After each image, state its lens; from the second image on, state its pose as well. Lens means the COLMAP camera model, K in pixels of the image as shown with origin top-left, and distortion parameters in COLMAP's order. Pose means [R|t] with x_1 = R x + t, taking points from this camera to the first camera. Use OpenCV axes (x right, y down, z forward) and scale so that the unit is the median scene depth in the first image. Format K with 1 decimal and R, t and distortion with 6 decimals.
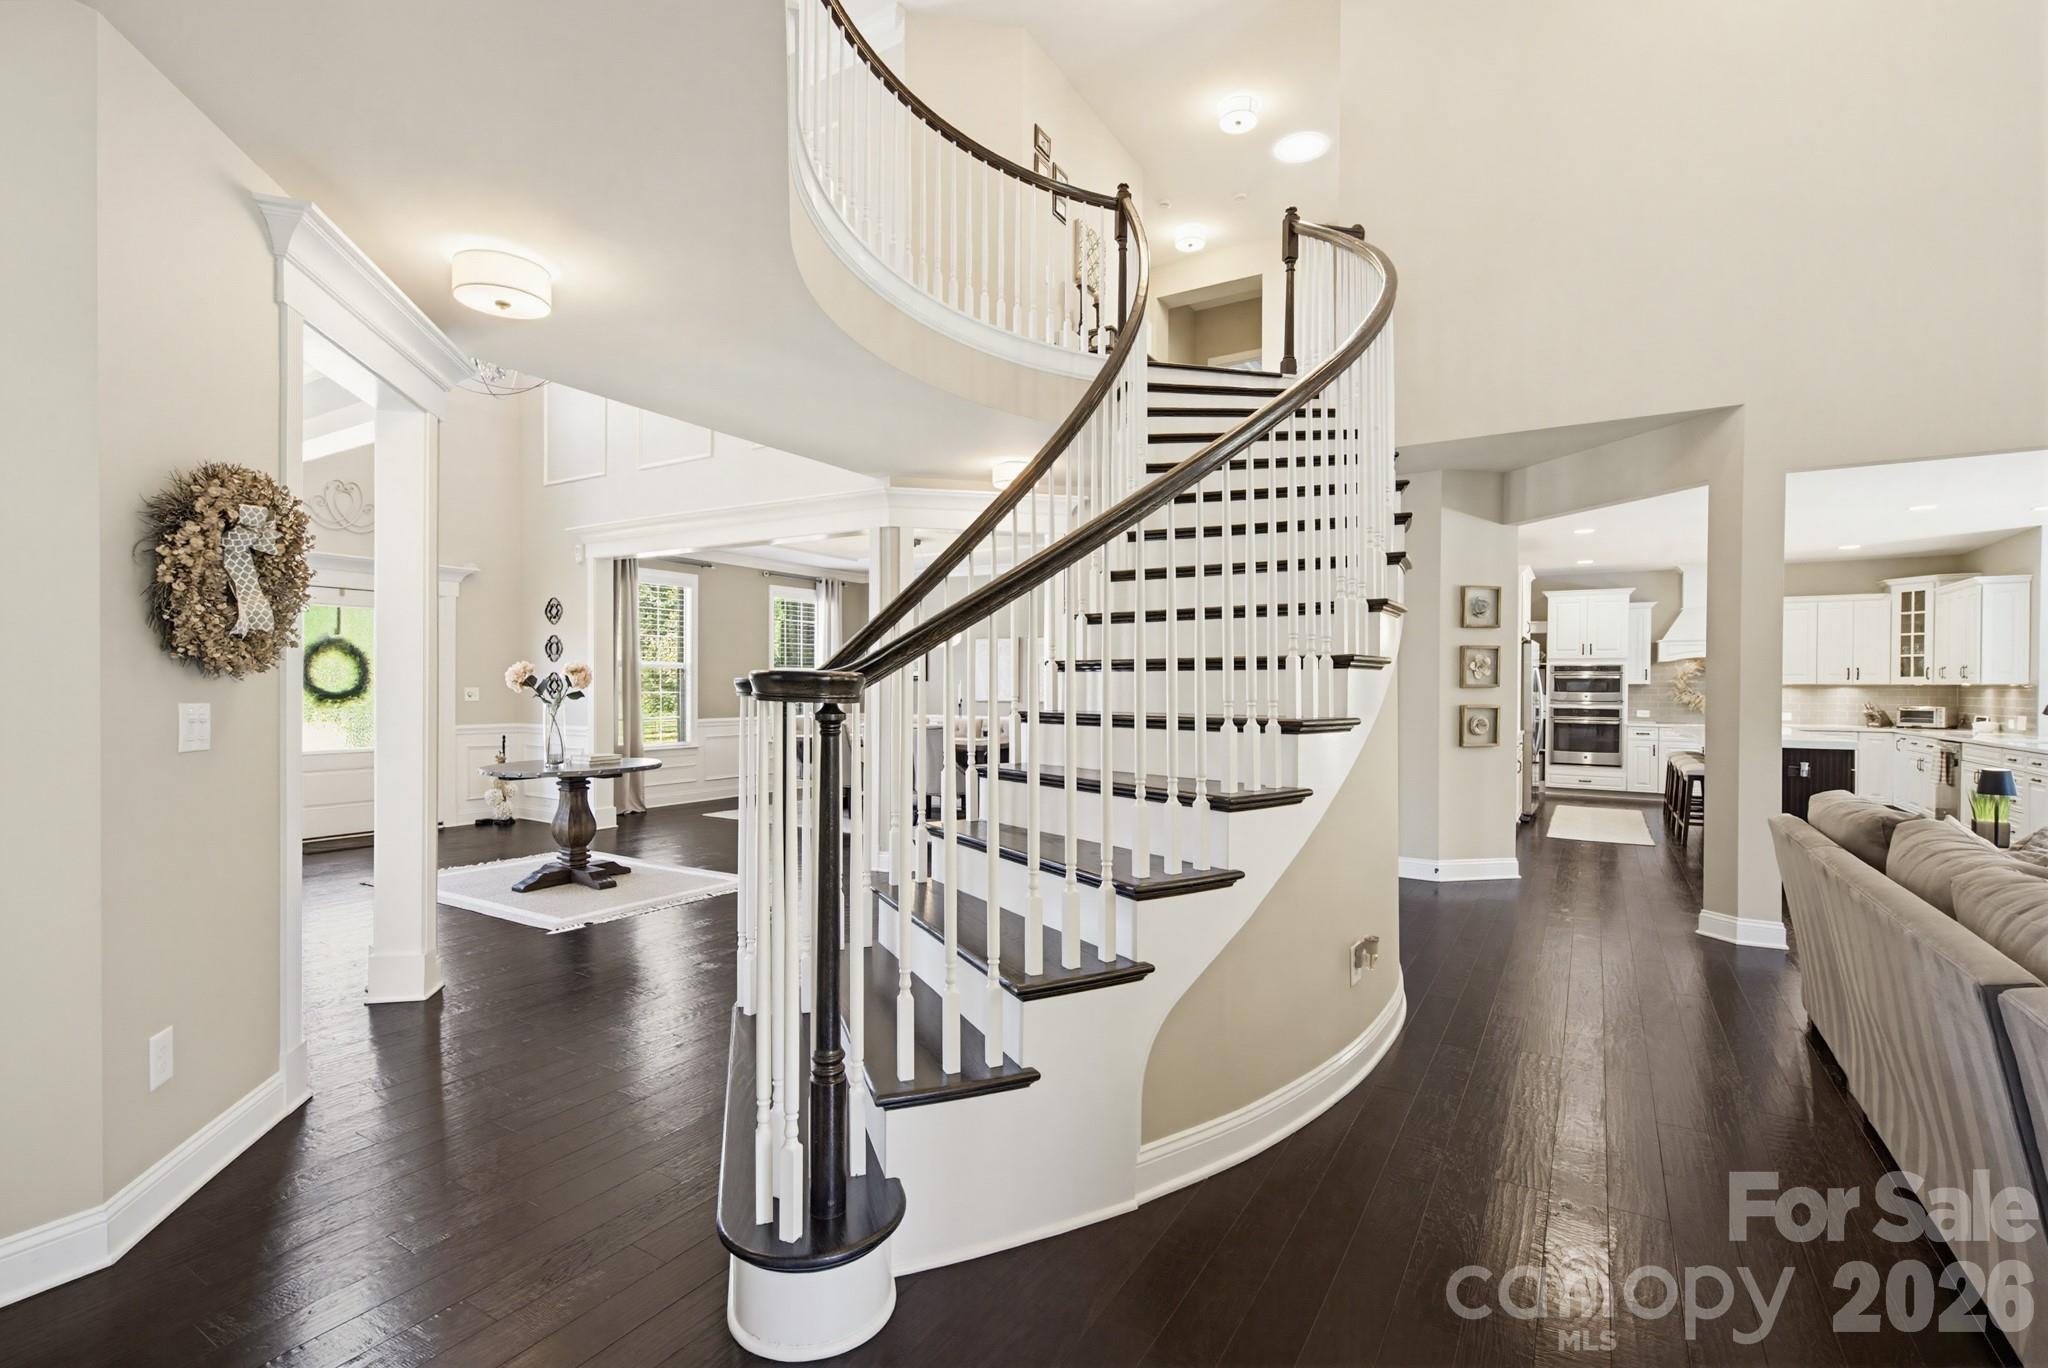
lens RADIAL K [[933.0, 0, 1021.3], [0, 933.0, 691.9], [0, 0, 1]] dist [0.001802, 0.000062]
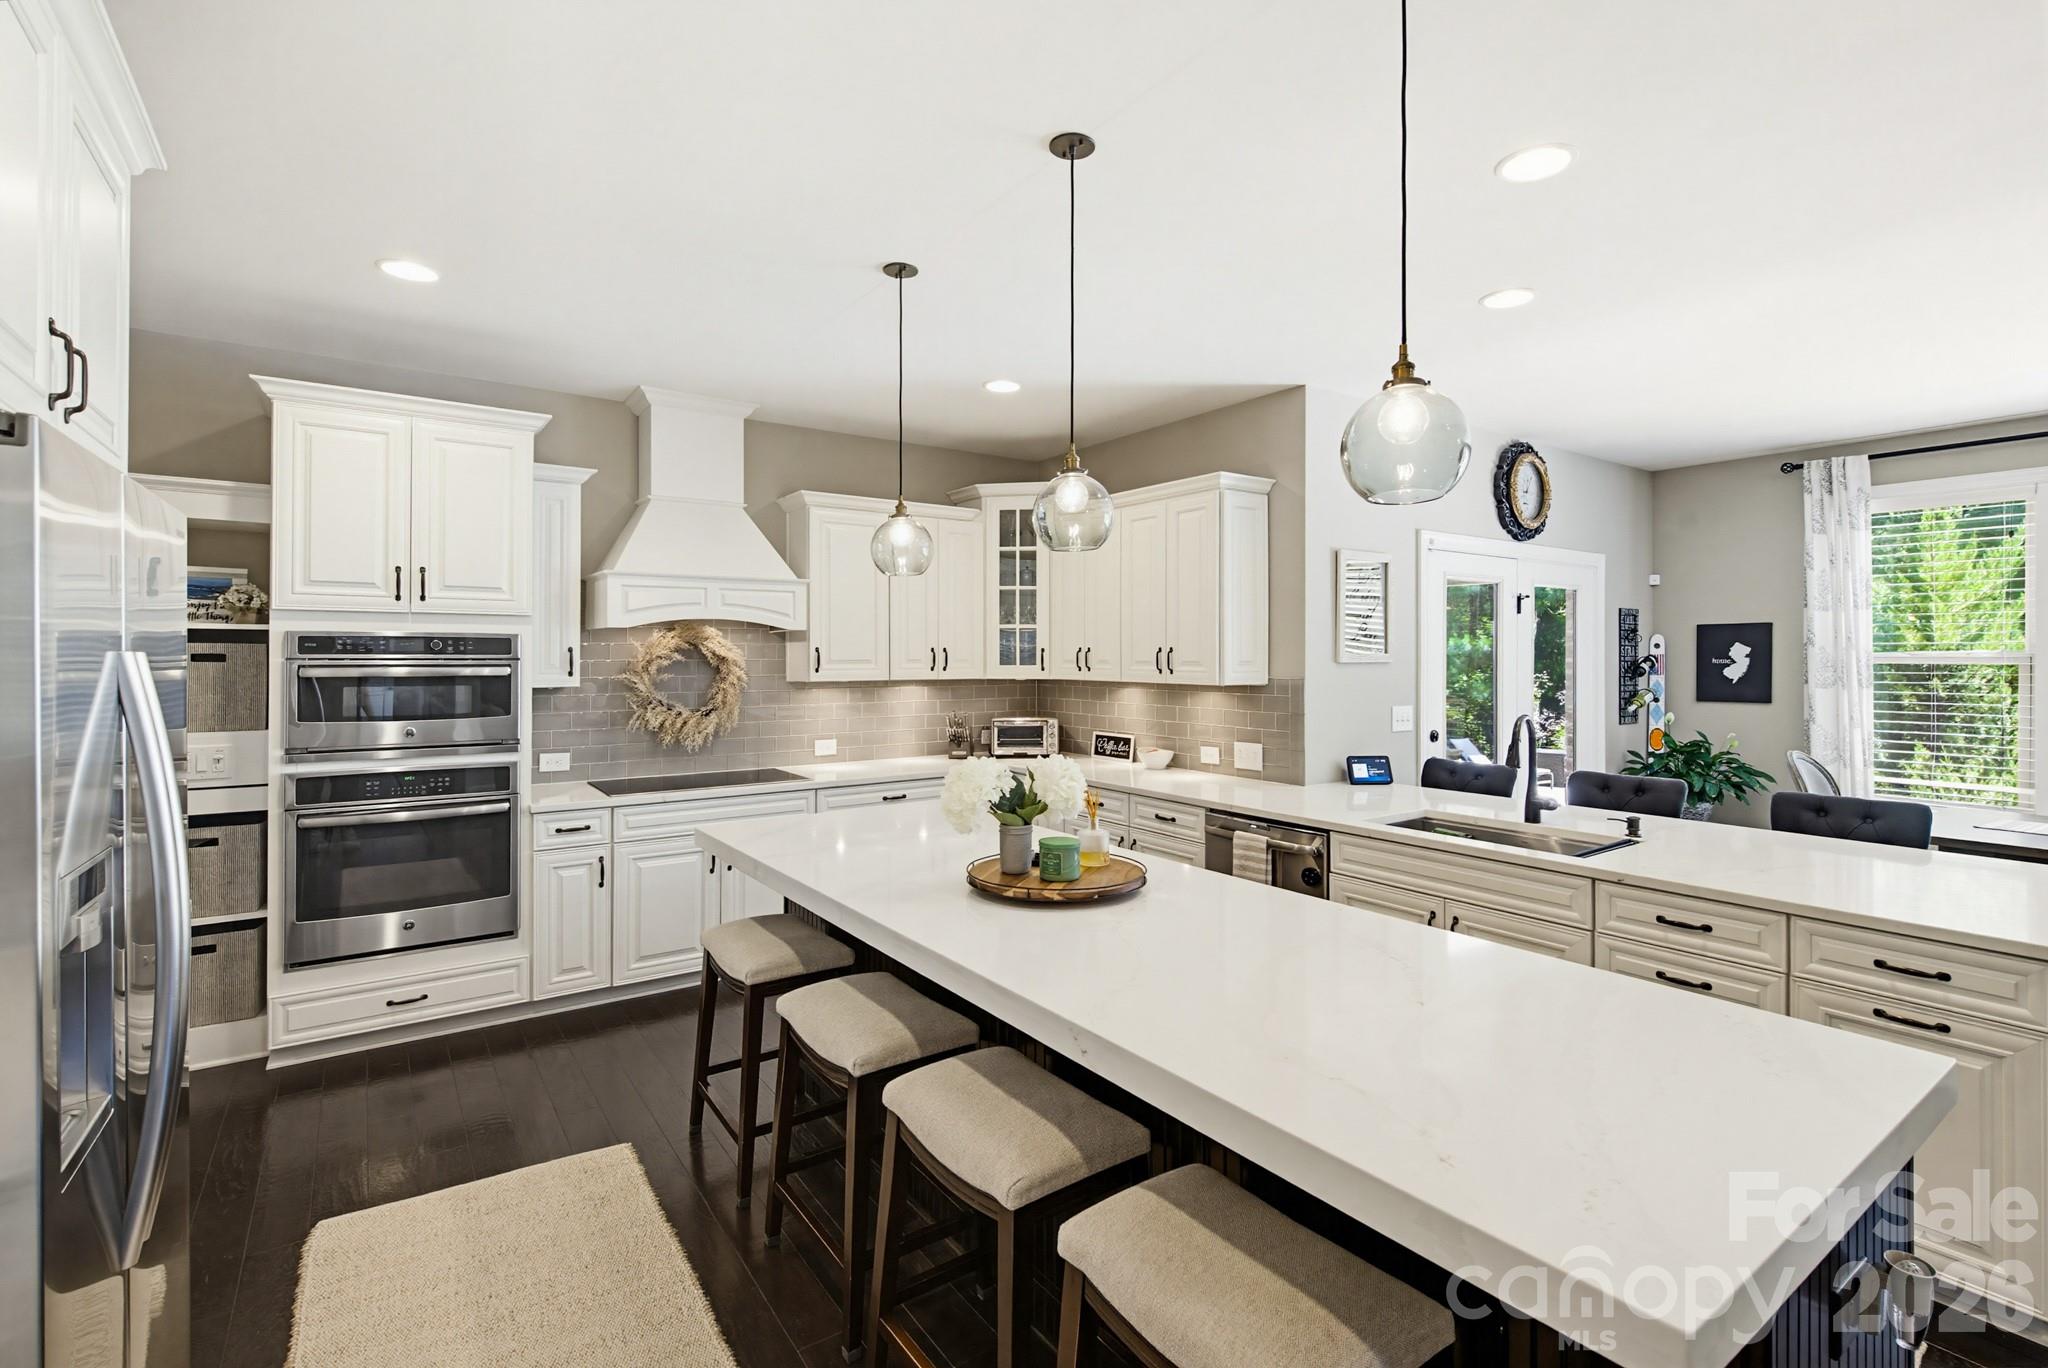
lens RADIAL K [[939.0, 0, 1034.9], [0, 939.0, 652.1], [0, 0, 1]] dist [0.004971, -0.000066]
pose [[0.394605, -0.002019, 0.918849, 0.442632], [0.009030, 0.999958, -0.001681, -0.022493], [-0.918806, 0.008960, 0.394607, 0.759618]]
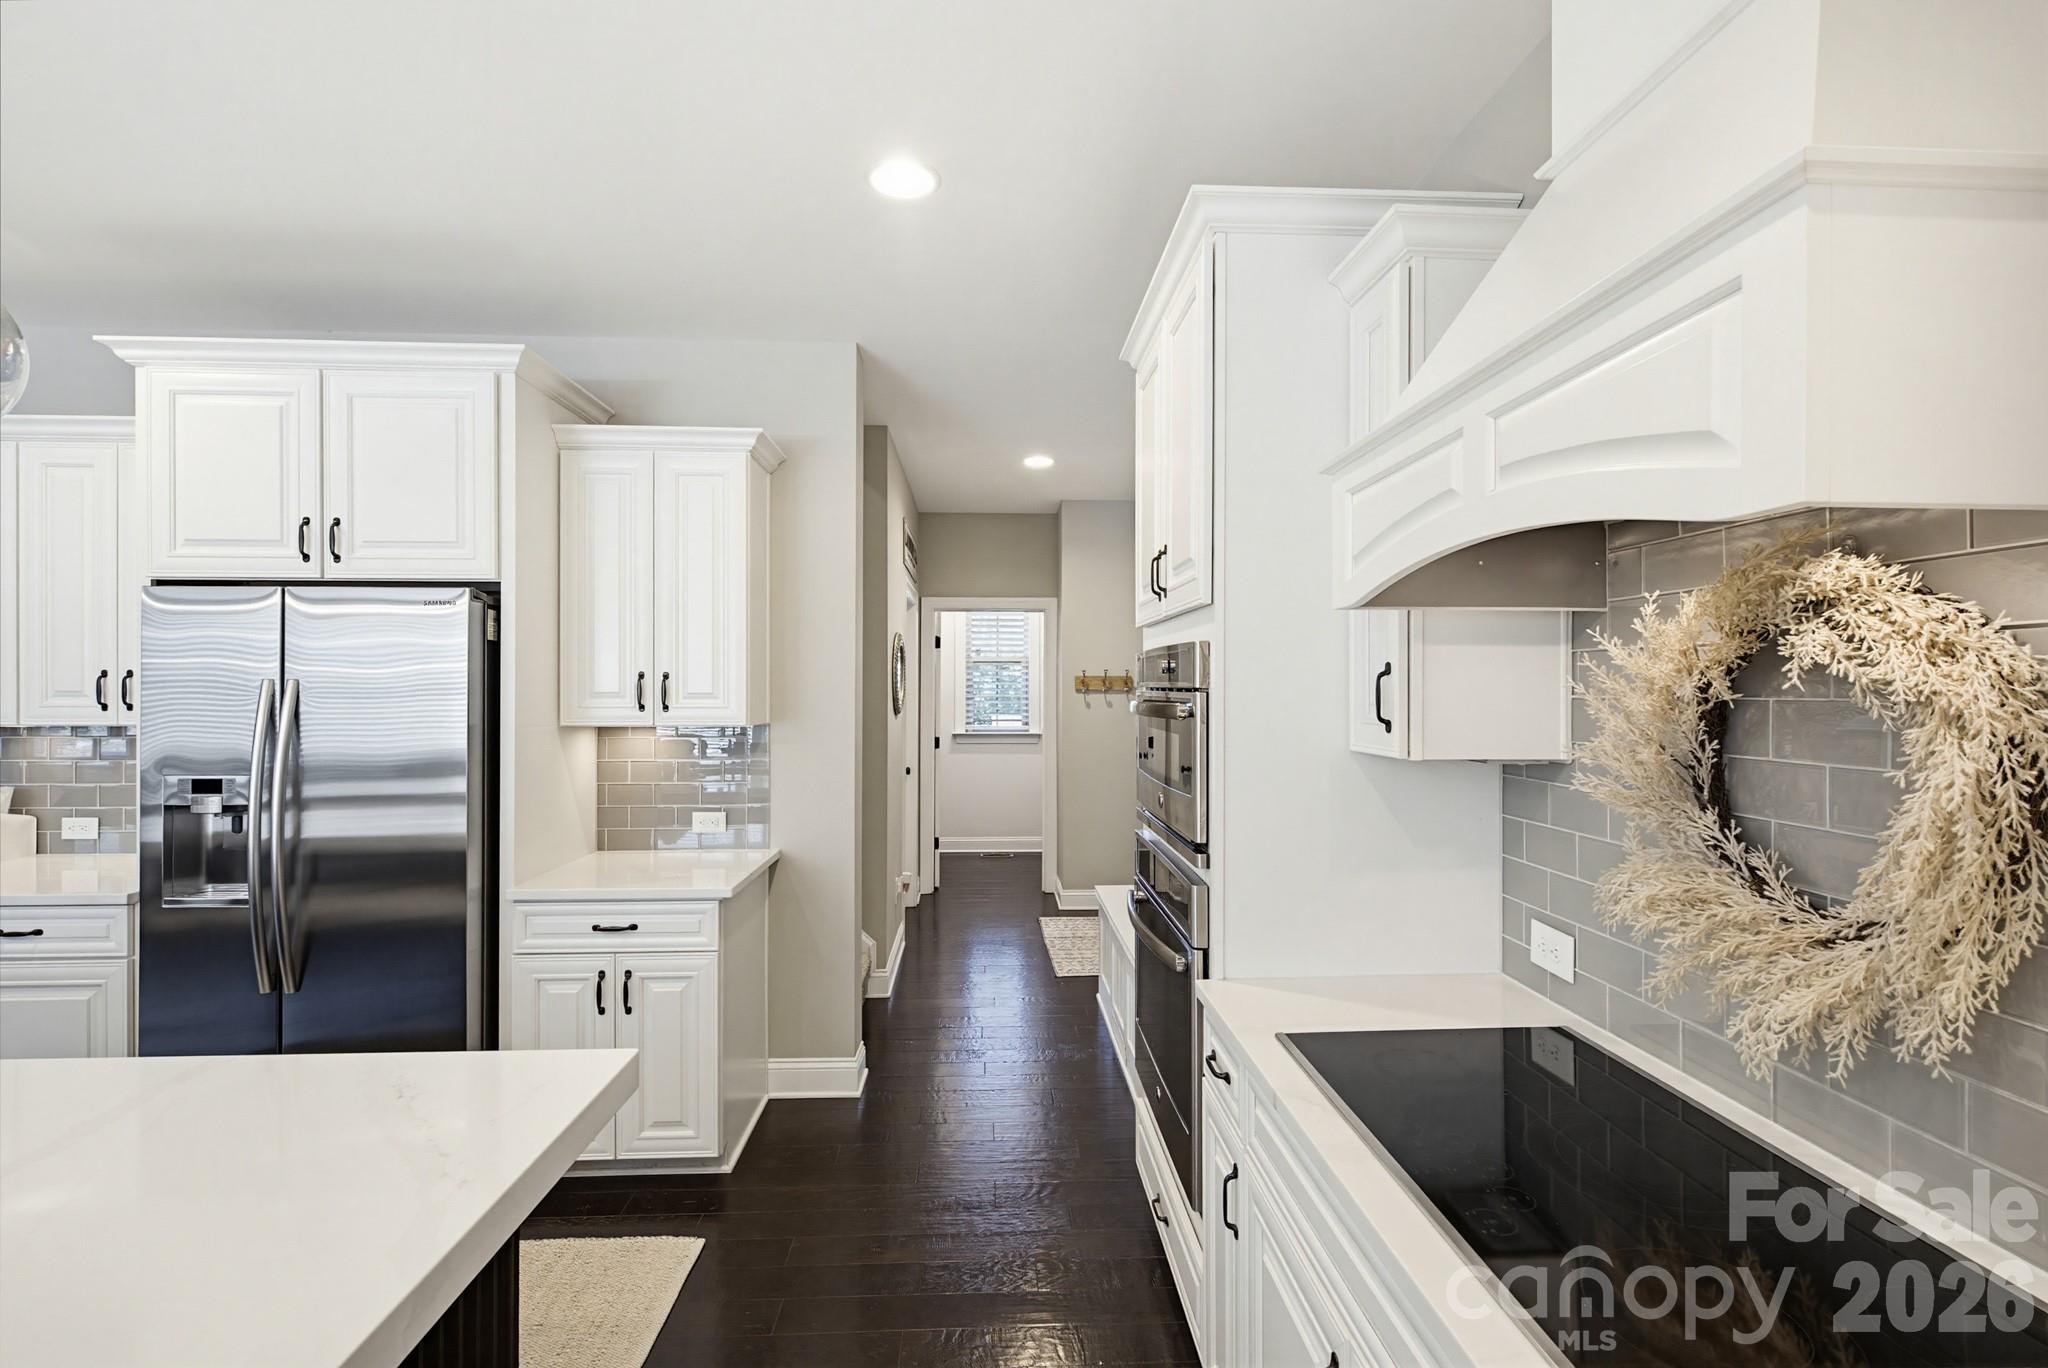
lens RADIAL K [[933.0, 0, 1021.3], [0, 933.0, 691.9], [0, 0, 1]] dist [0.001802, 0.000062]
pose [[0.558955, 0.001607, -0.829196, 0.852000], [-0.004094, 0.999991, -0.000822, -0.021373], [0.829188, 0.003854, 0.558957, 0.962634]]
